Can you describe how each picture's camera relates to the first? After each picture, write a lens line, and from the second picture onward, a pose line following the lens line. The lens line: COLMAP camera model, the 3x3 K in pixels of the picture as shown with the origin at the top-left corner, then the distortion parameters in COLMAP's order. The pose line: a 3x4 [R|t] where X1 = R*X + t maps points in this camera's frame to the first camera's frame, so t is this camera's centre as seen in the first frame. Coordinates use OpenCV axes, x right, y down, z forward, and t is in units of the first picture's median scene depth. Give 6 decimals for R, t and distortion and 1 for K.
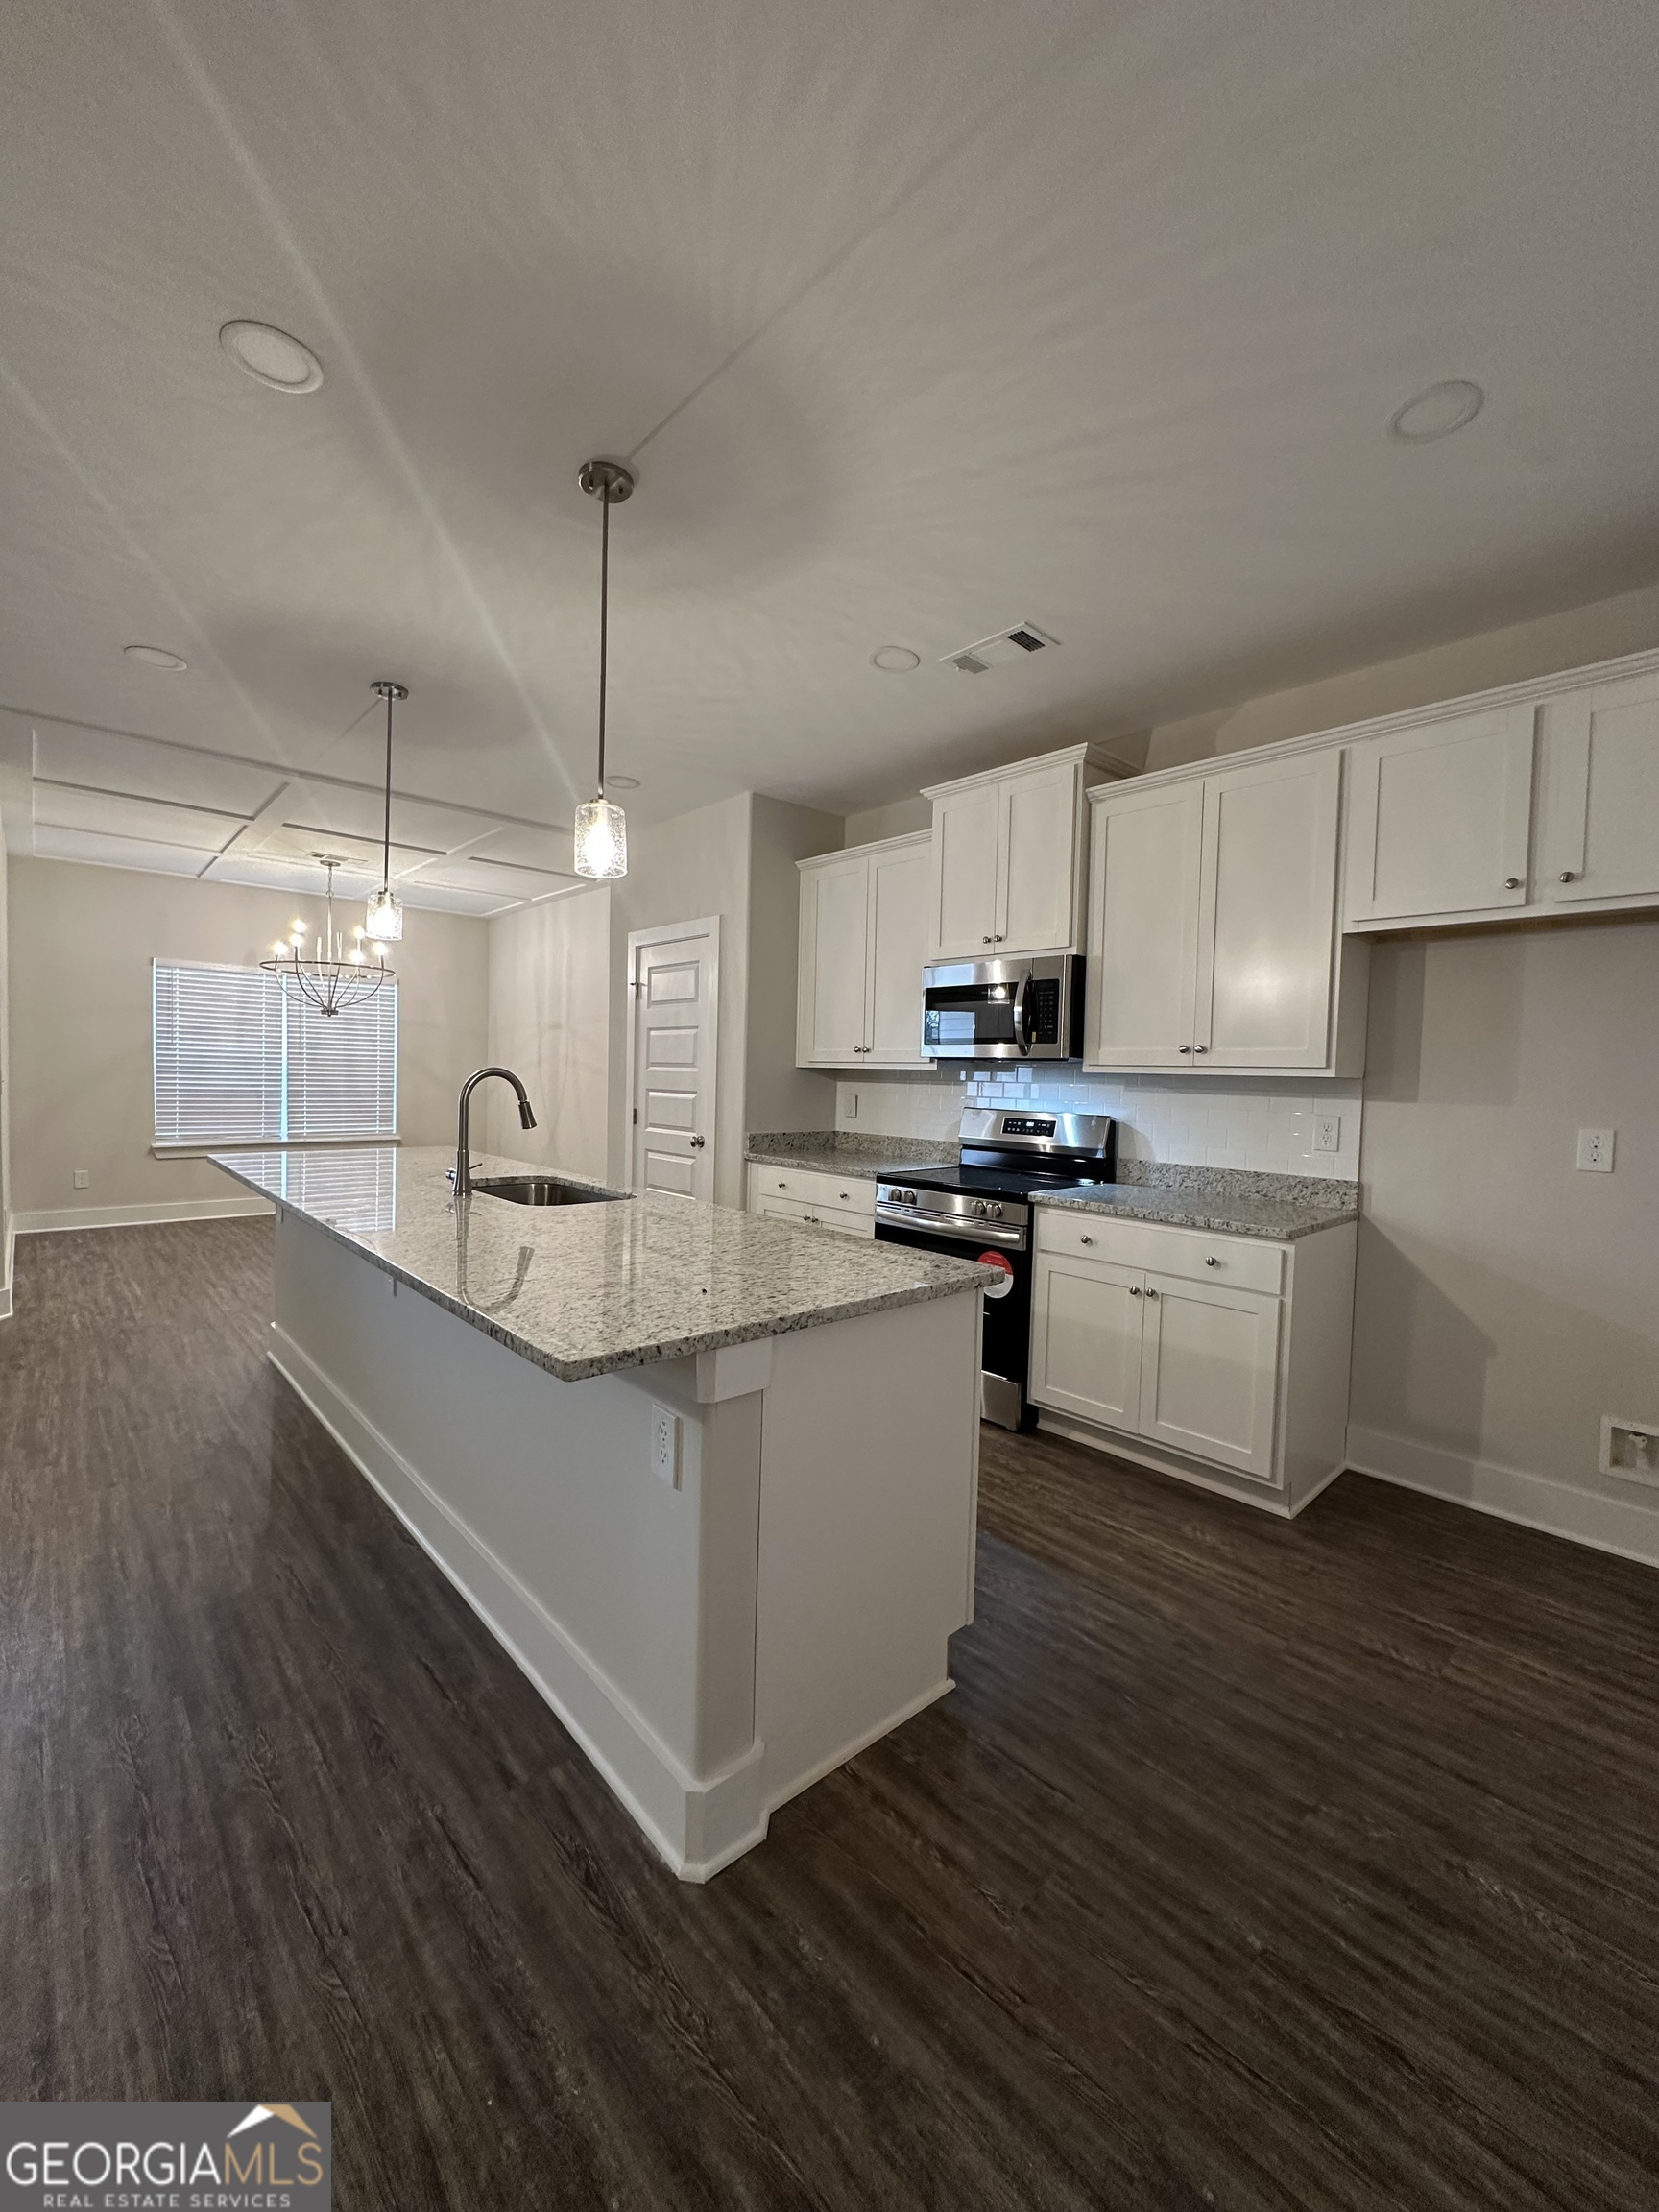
lens RADIAL K [[885.1, 0, 832.4], [0, 885.1, 1099.2], [0, 0, 1]] dist [0.006764, -0.000057]
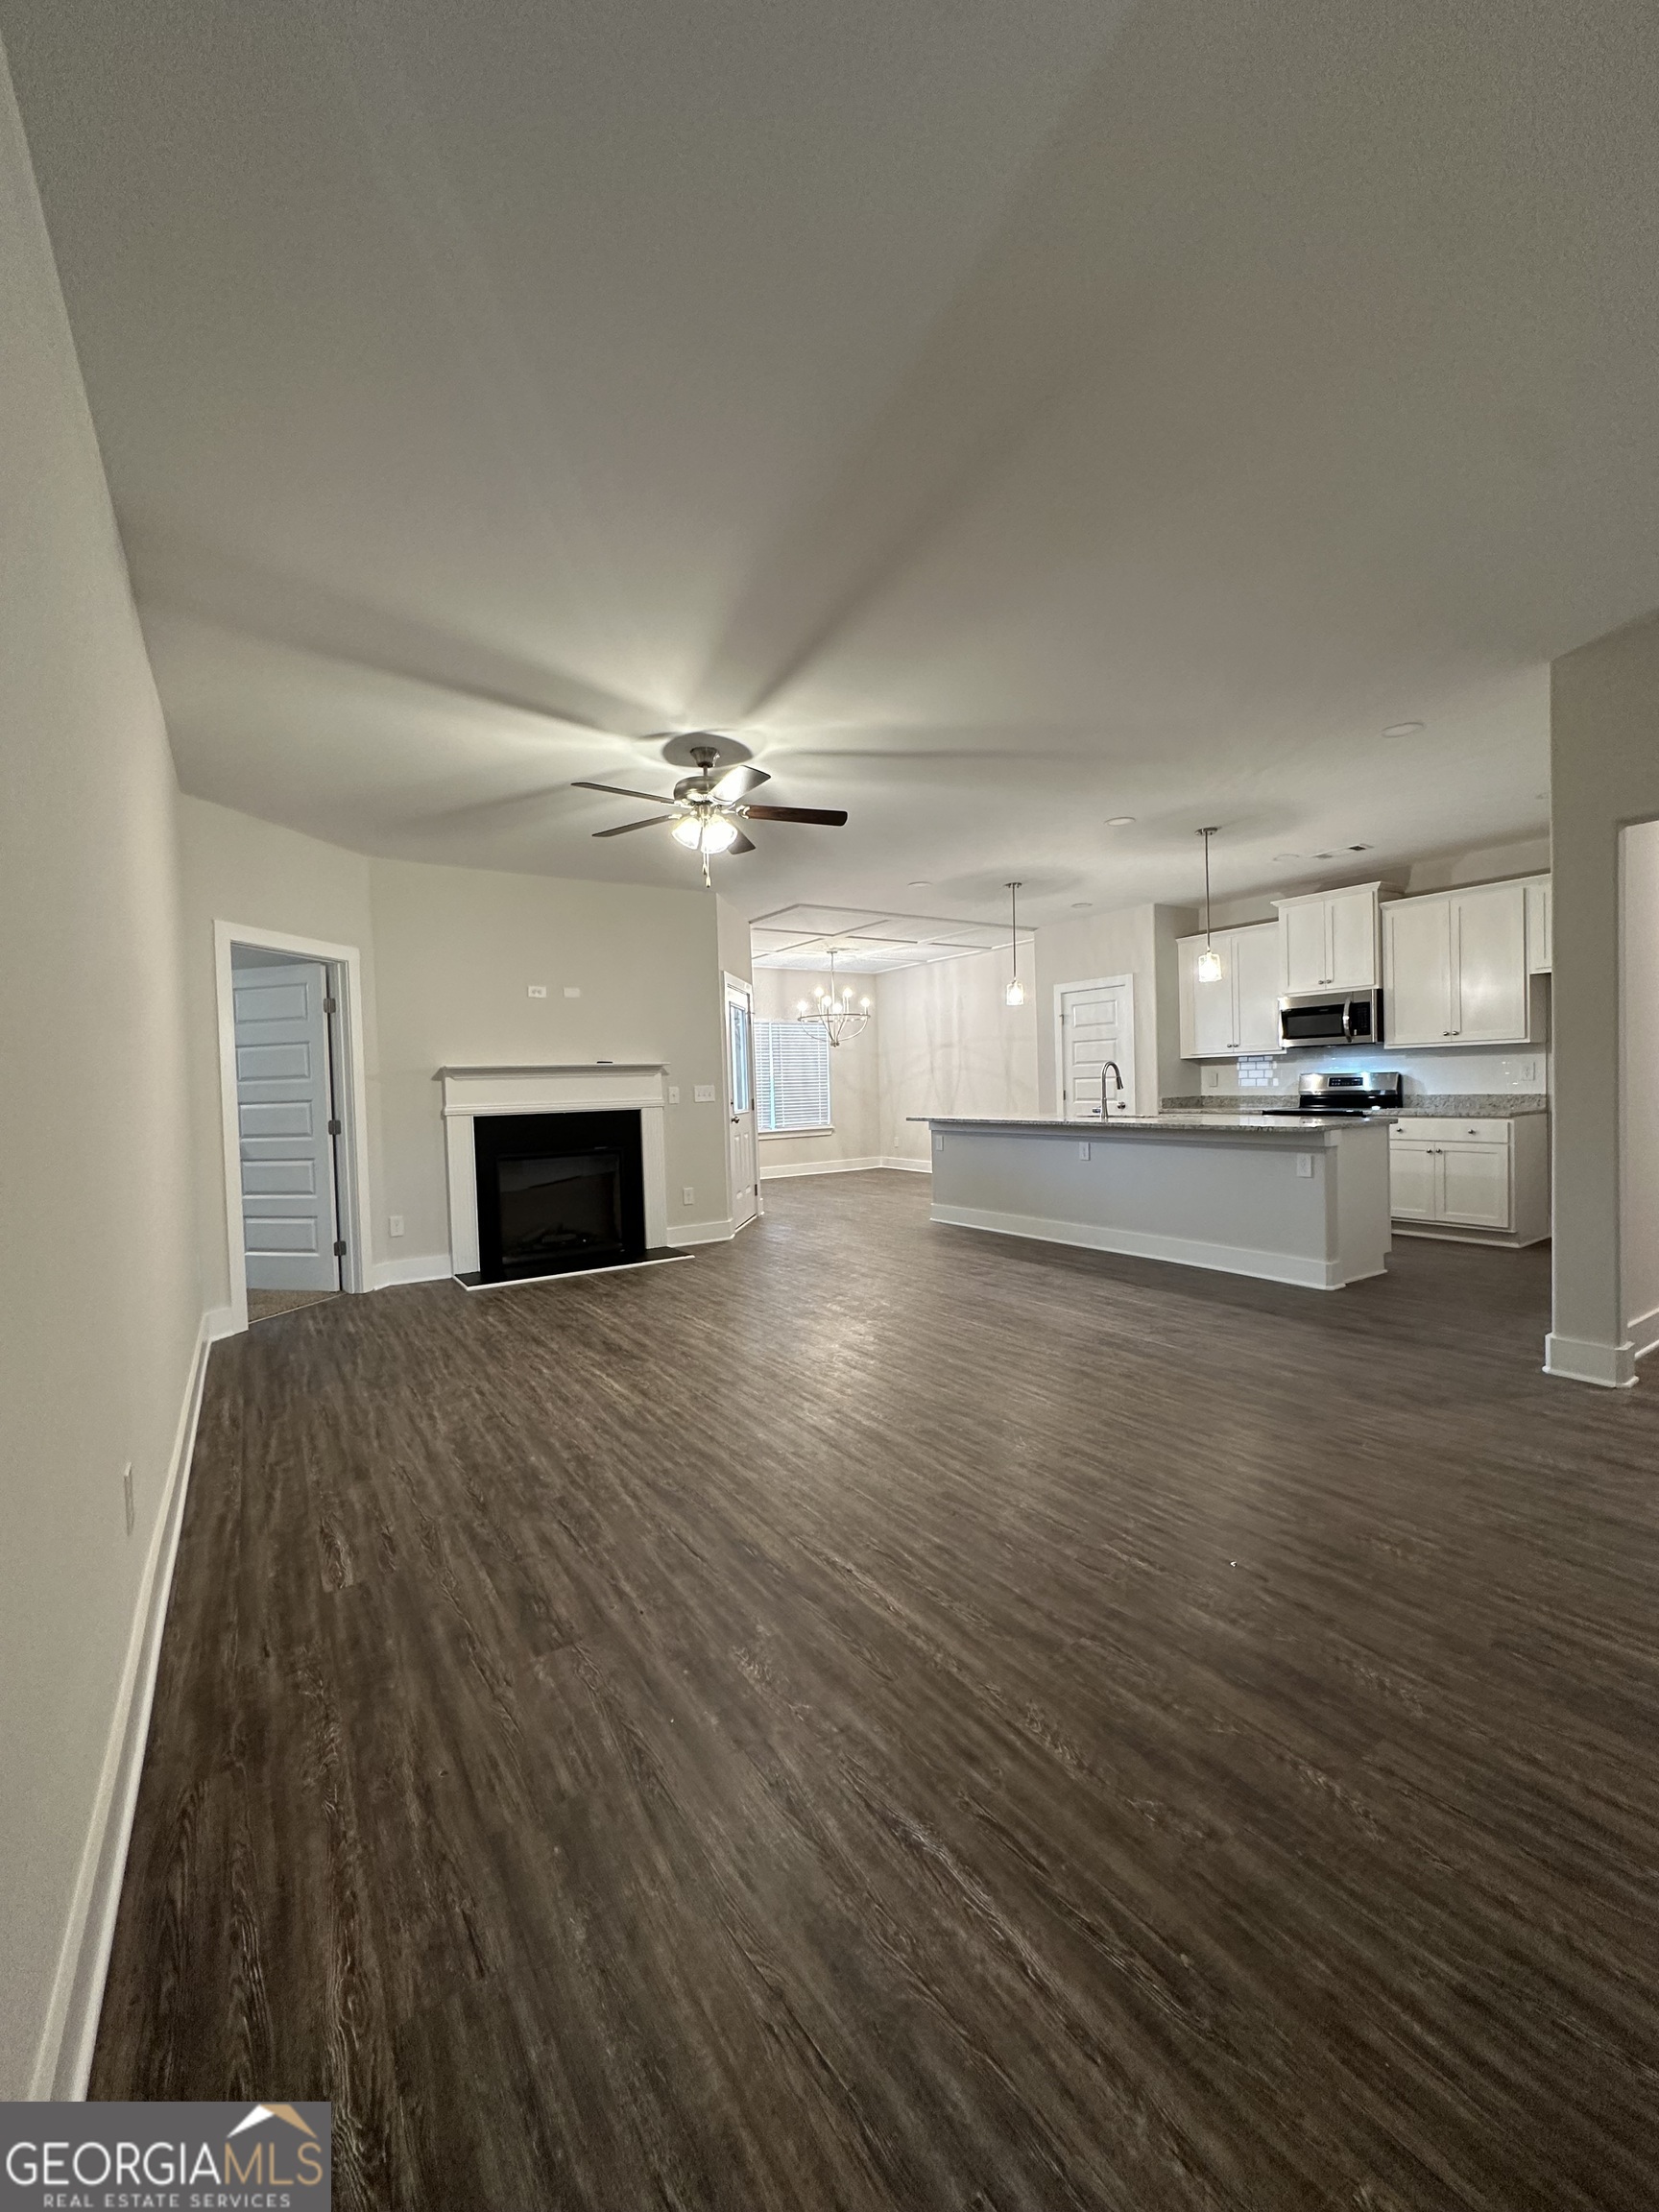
lens RADIAL K [[885.1, 0, 837.1], [0, 885.1, 1105.4], [0, 0, 1]] dist [0.006764, -0.000057]
pose [[0.987319, -0.050905, -0.150369, -0.550082], [0.050149, 0.998703, -0.008820, 0.044526], [0.150622, 0.001167, 0.988591, -0.980754]]
